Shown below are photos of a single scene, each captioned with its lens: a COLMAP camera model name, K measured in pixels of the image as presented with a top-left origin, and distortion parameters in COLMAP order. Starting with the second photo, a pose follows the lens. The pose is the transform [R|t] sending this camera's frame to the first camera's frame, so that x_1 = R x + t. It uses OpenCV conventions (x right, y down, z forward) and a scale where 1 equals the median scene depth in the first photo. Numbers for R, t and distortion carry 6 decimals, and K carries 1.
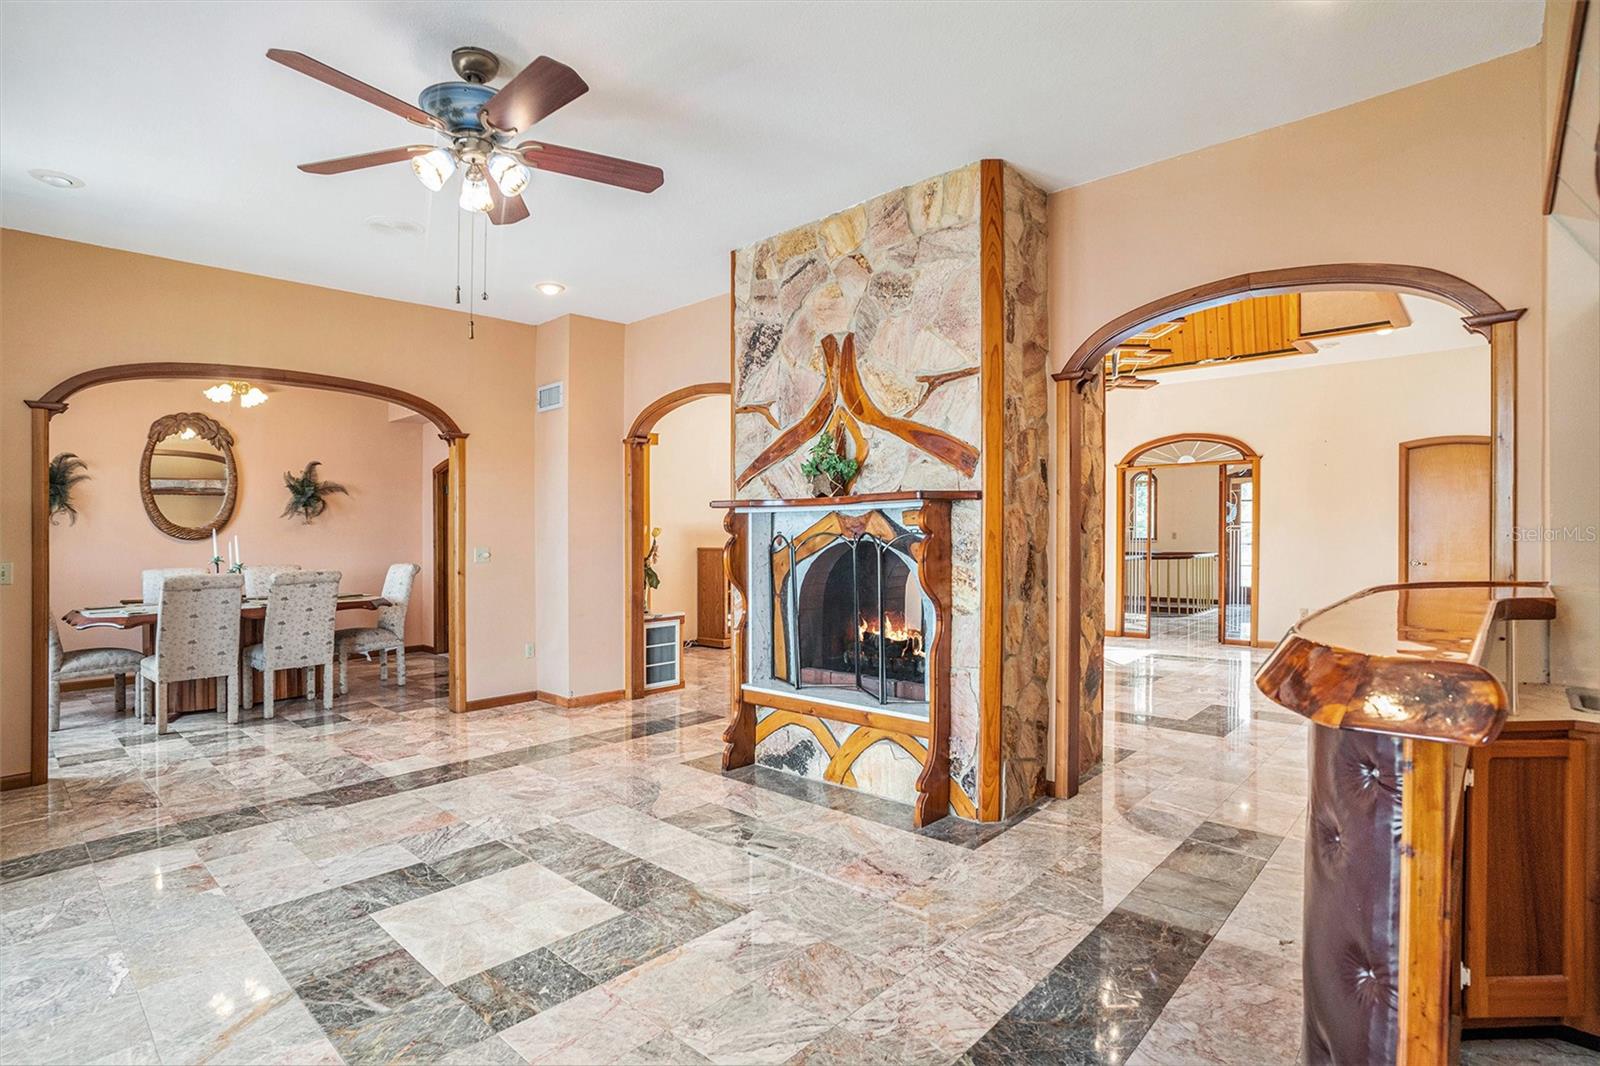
lens RADIAL K [[780.0, 0, 800.8], [0, 780.0, 535.7], [0, 0, 1]] dist [-0.002399, -0.000059]
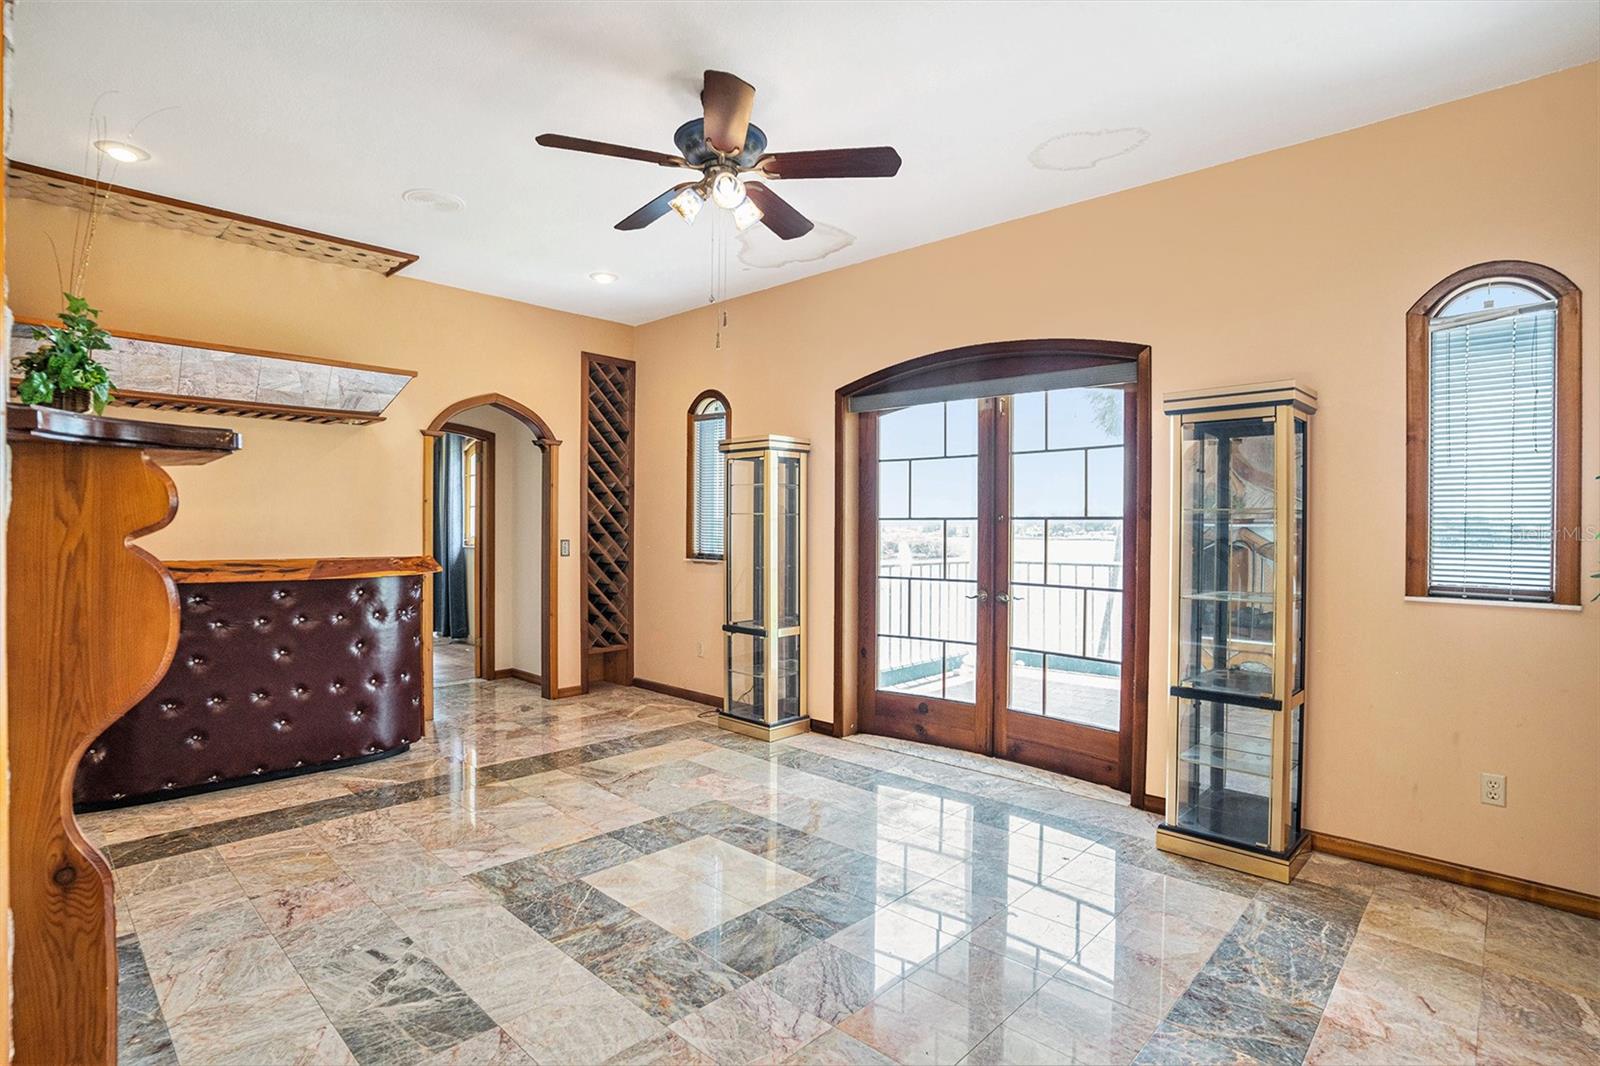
lens RADIAL K [[780.0, 0, 799.2], [0, 780.0, 531.8], [0, 0, 1]] dist [-0.002399, -0.000059]
pose [[-0.999802, 0.013161, 0.014930, -0.529291], [0.013273, 0.999884, 0.007441, -0.005390], [-0.014830, 0.007638, -0.999861, 1.986458]]
